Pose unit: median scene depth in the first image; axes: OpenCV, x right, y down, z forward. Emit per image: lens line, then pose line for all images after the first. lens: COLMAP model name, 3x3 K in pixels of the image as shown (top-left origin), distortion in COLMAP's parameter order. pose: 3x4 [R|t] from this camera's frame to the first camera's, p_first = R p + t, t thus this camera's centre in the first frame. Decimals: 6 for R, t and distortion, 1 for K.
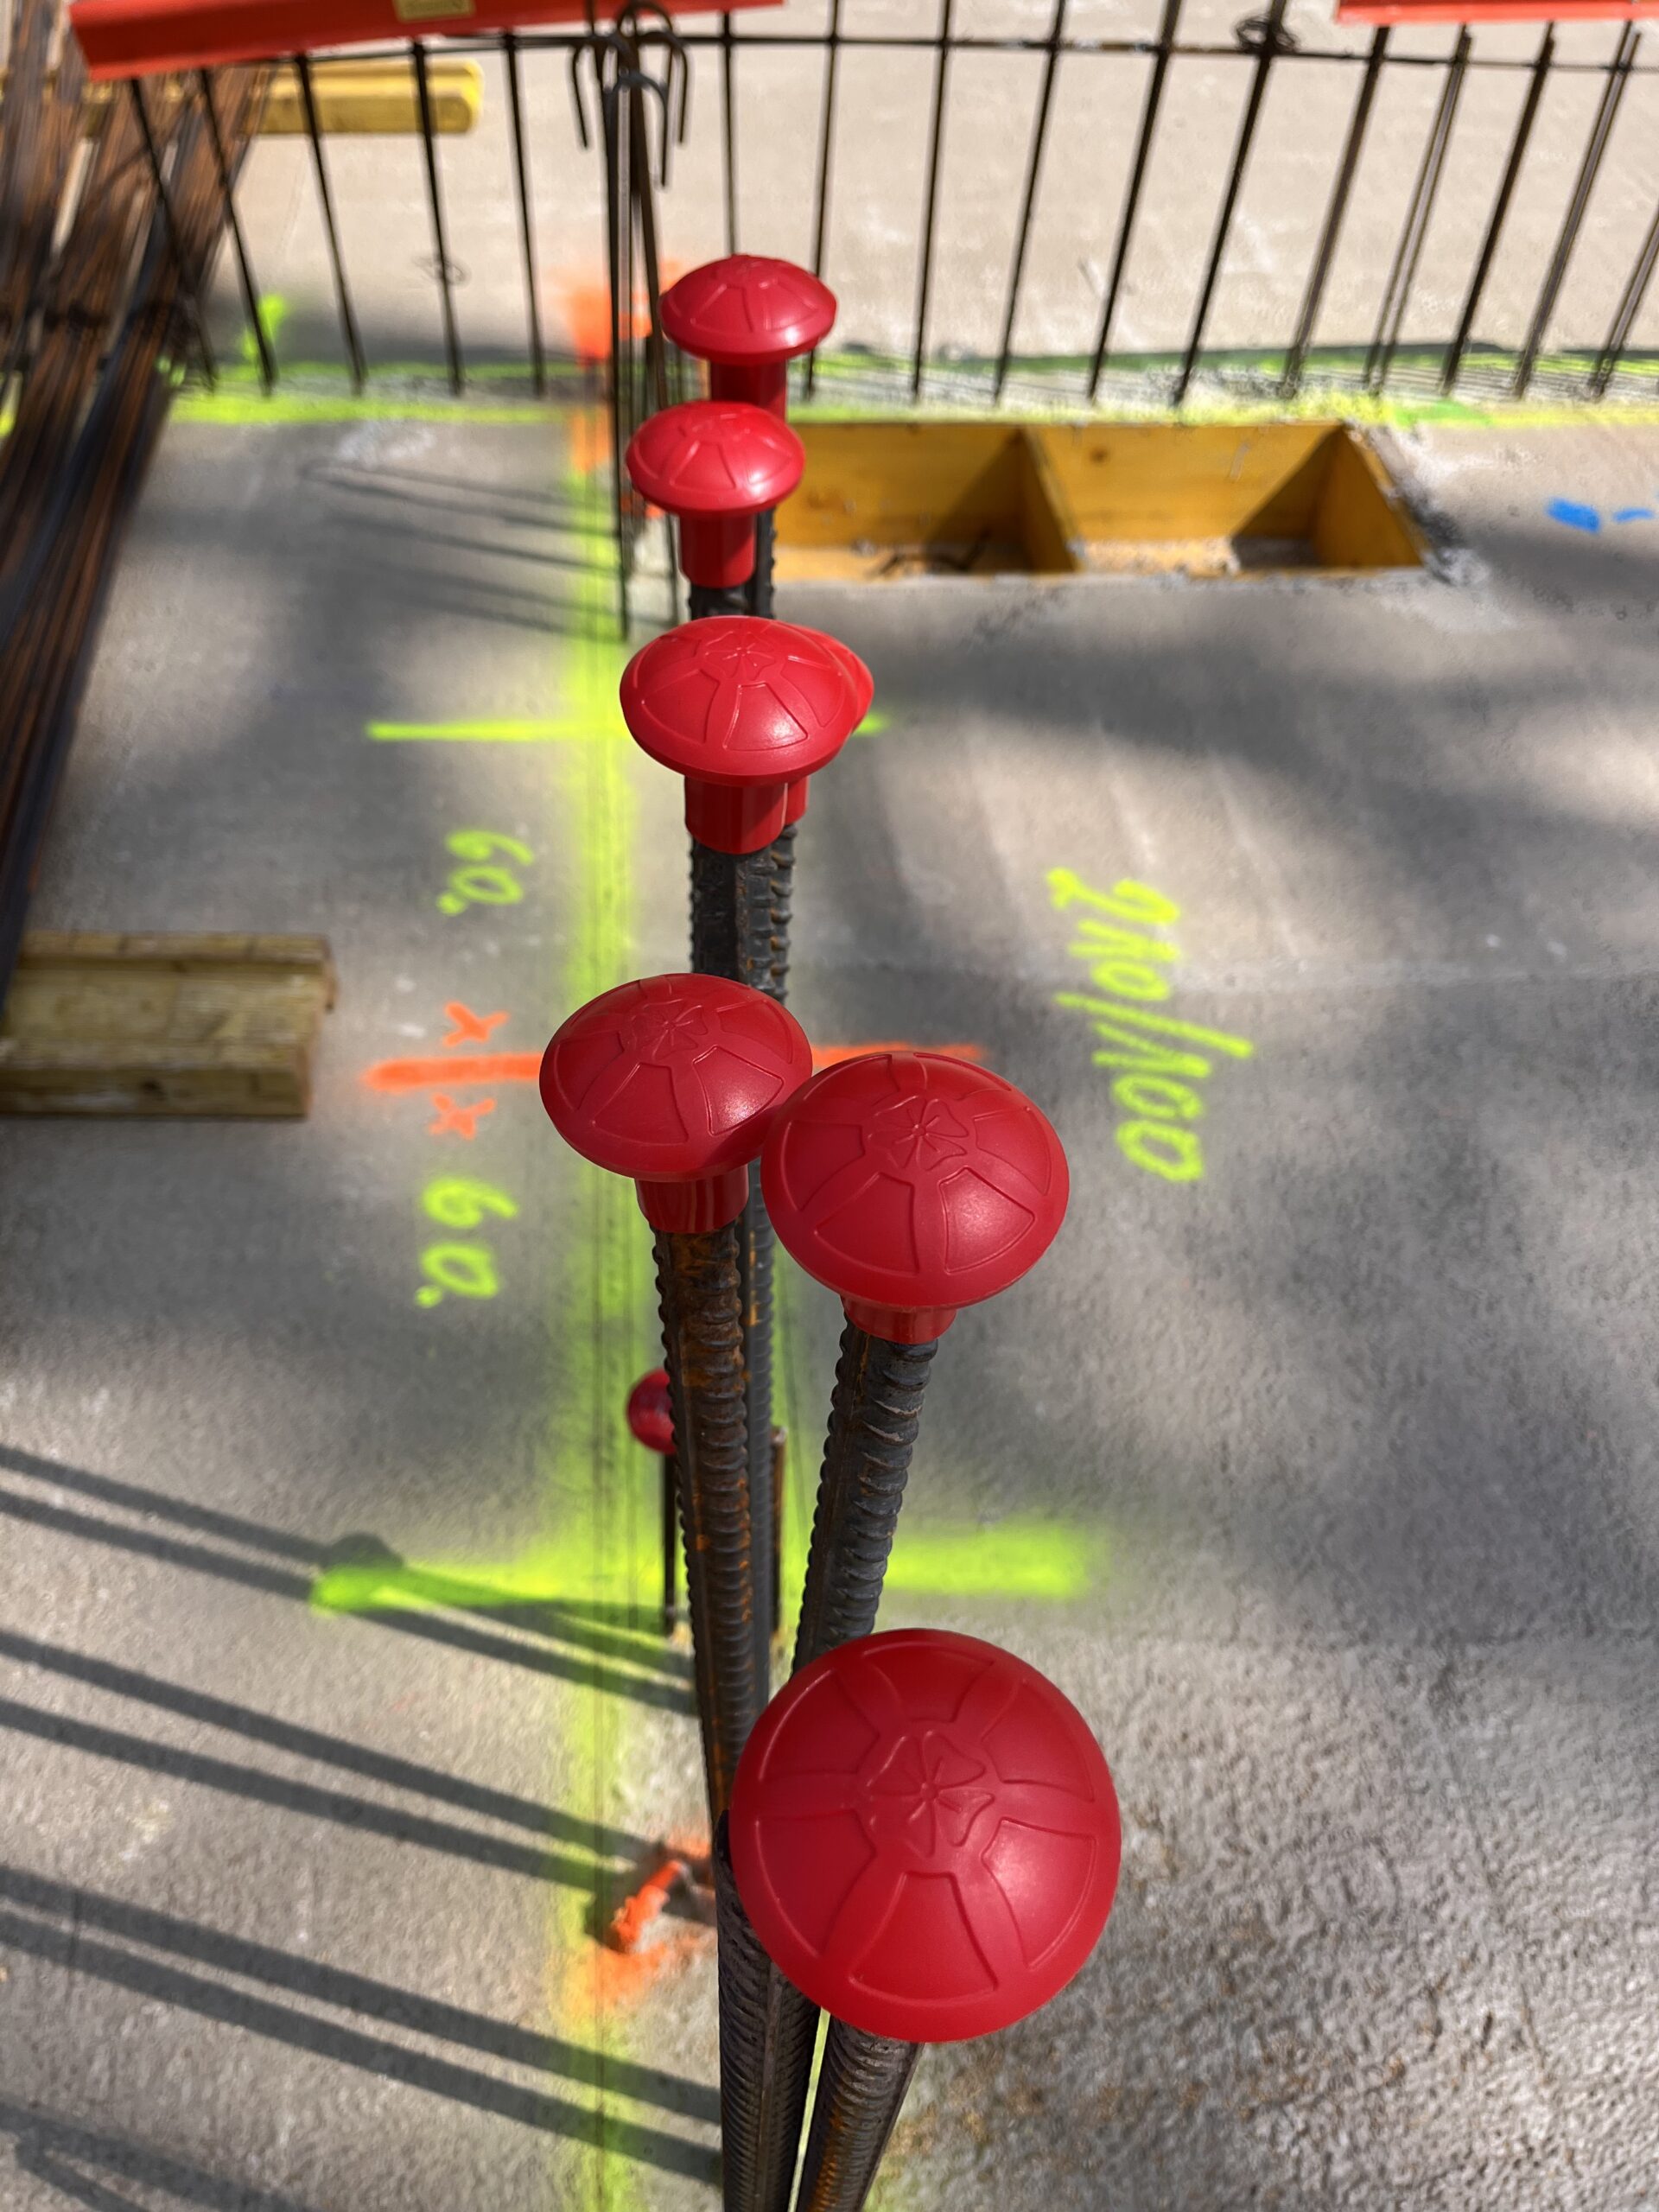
lens RADIAL K [[1717.6, 0, 829.5], [0, 1717.6, 1106.0], [0, 0, 1]] dist [0.048456, -0.096181]
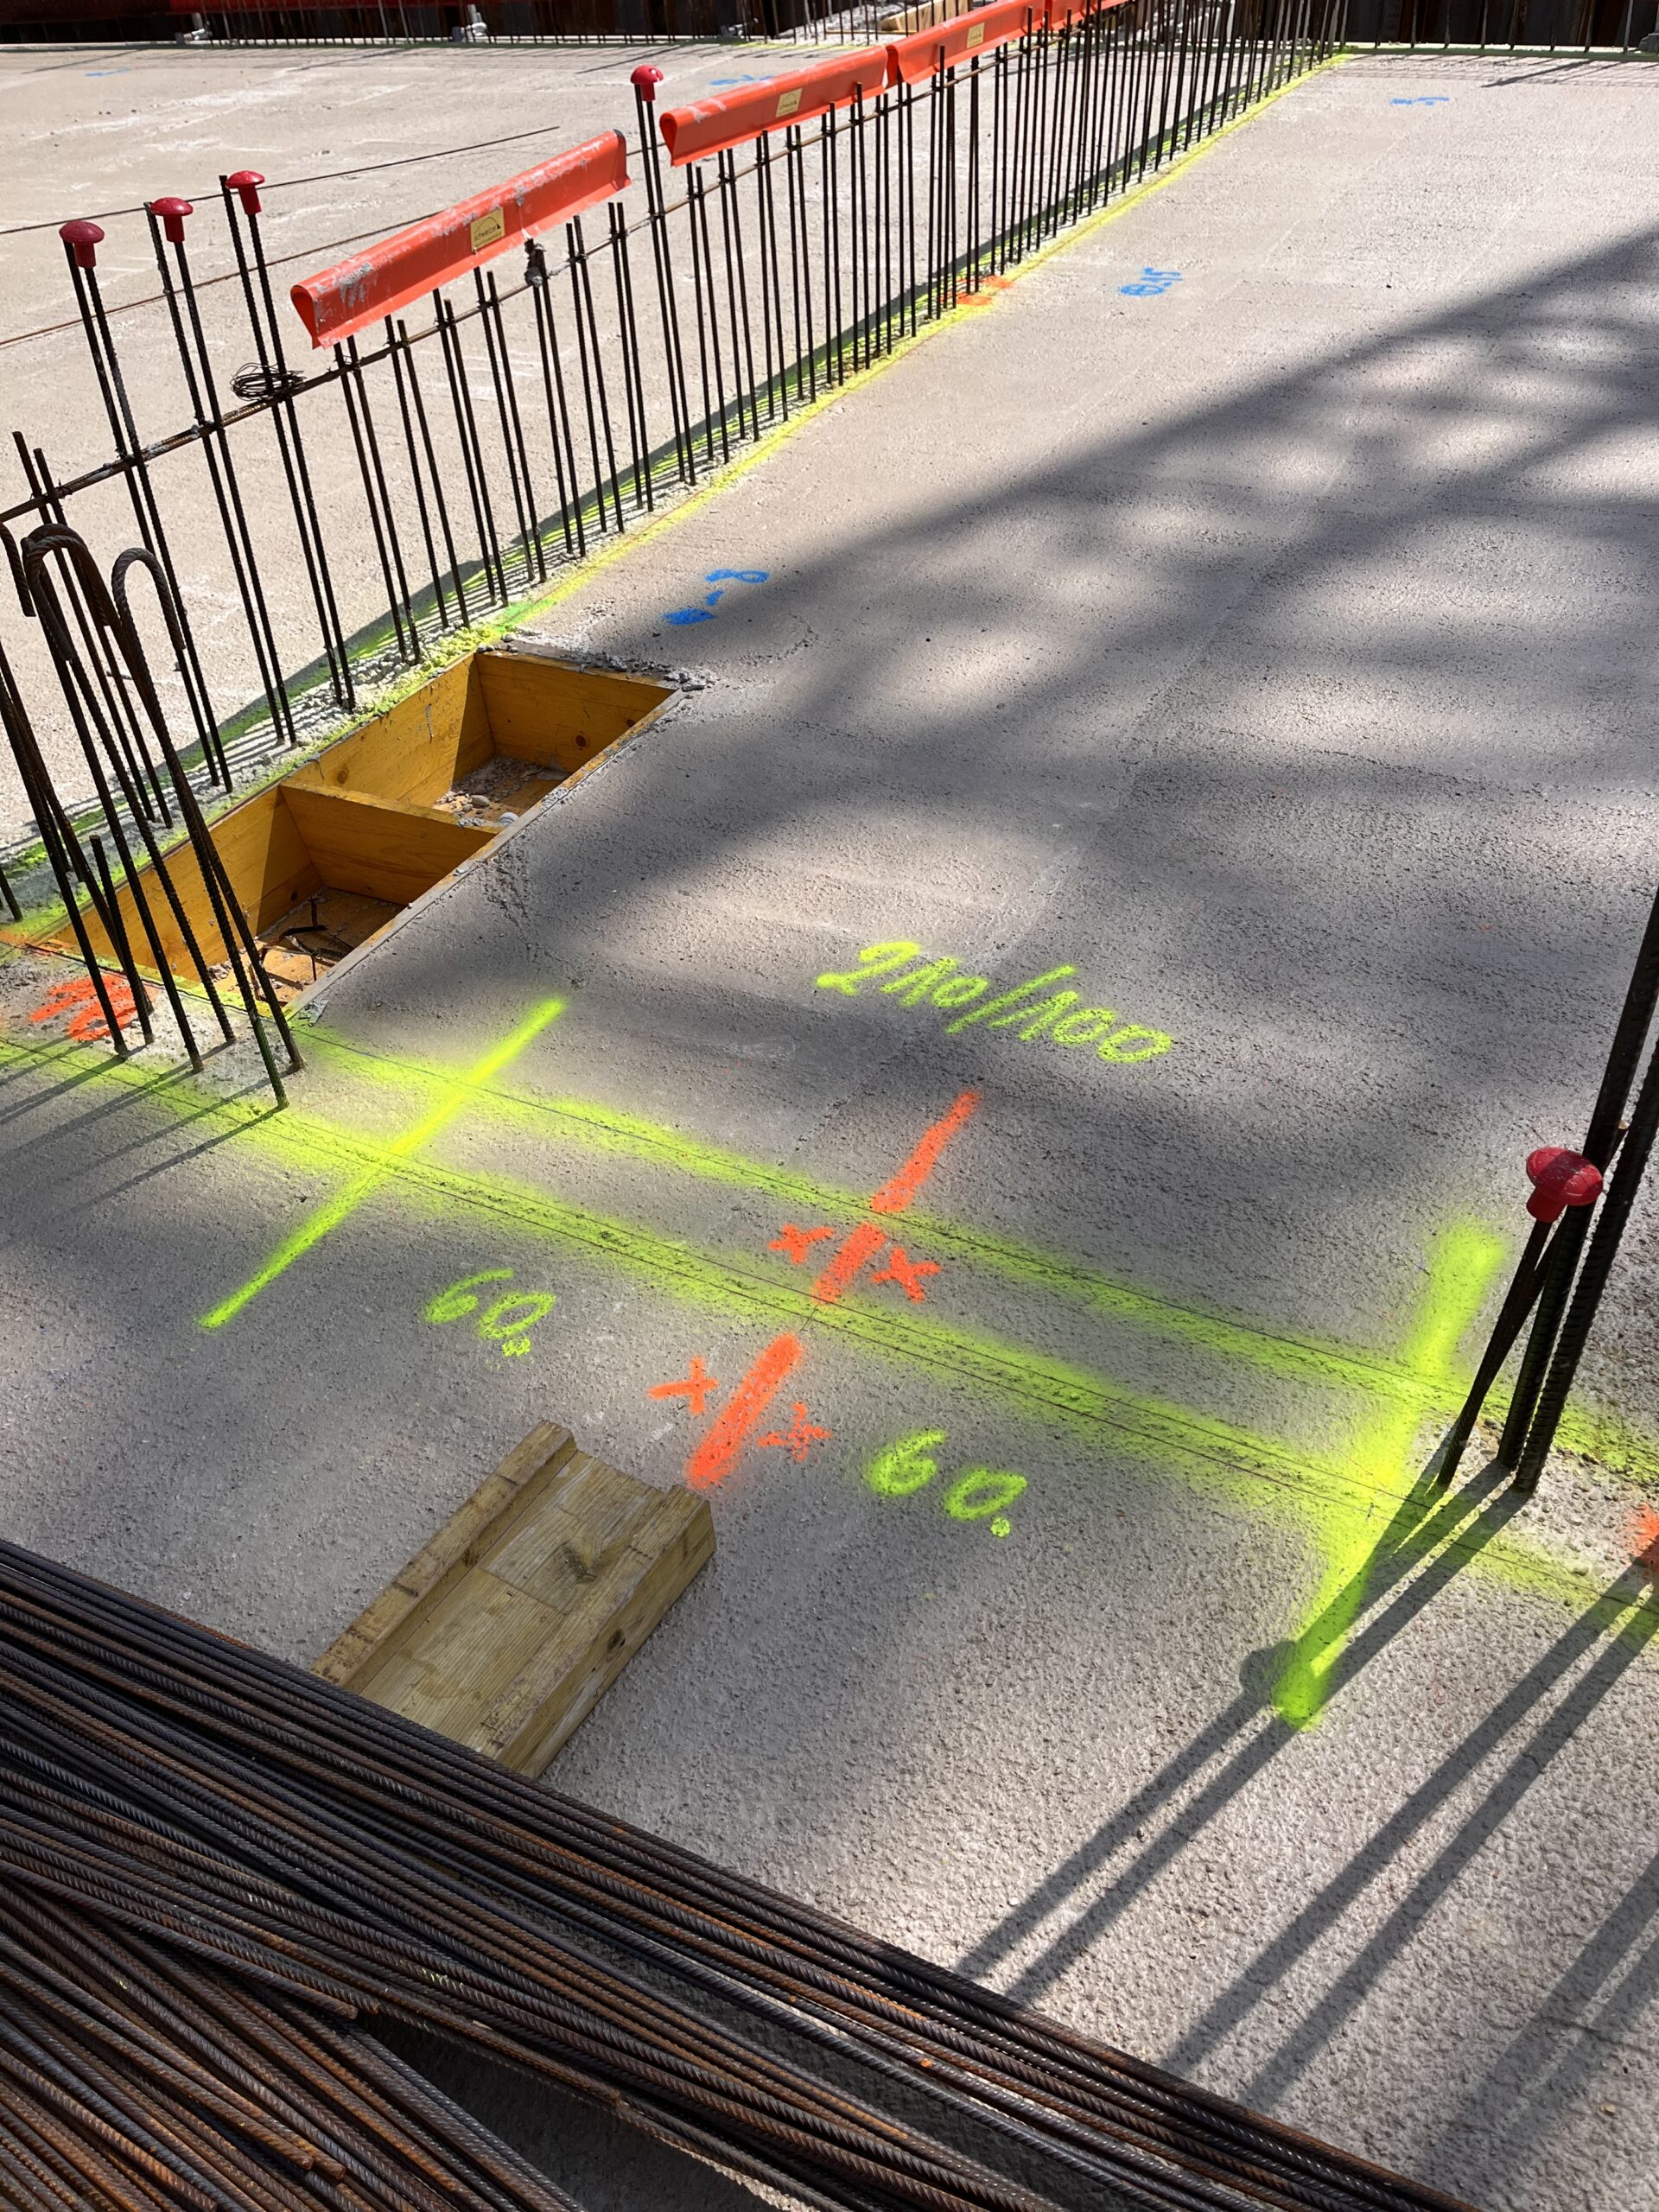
lens RADIAL K [[1717.6, 0, 829.5], [0, 1717.6, 1106.0], [0, 0, 1]] dist [0.048456, -0.096181]
pose [[0.540749, -0.588018, 0.601520, -0.610980], [0.687251, 0.721172, 0.087165, -0.177977], [-0.485053, 0.366261, 0.794088, 0.154113]]
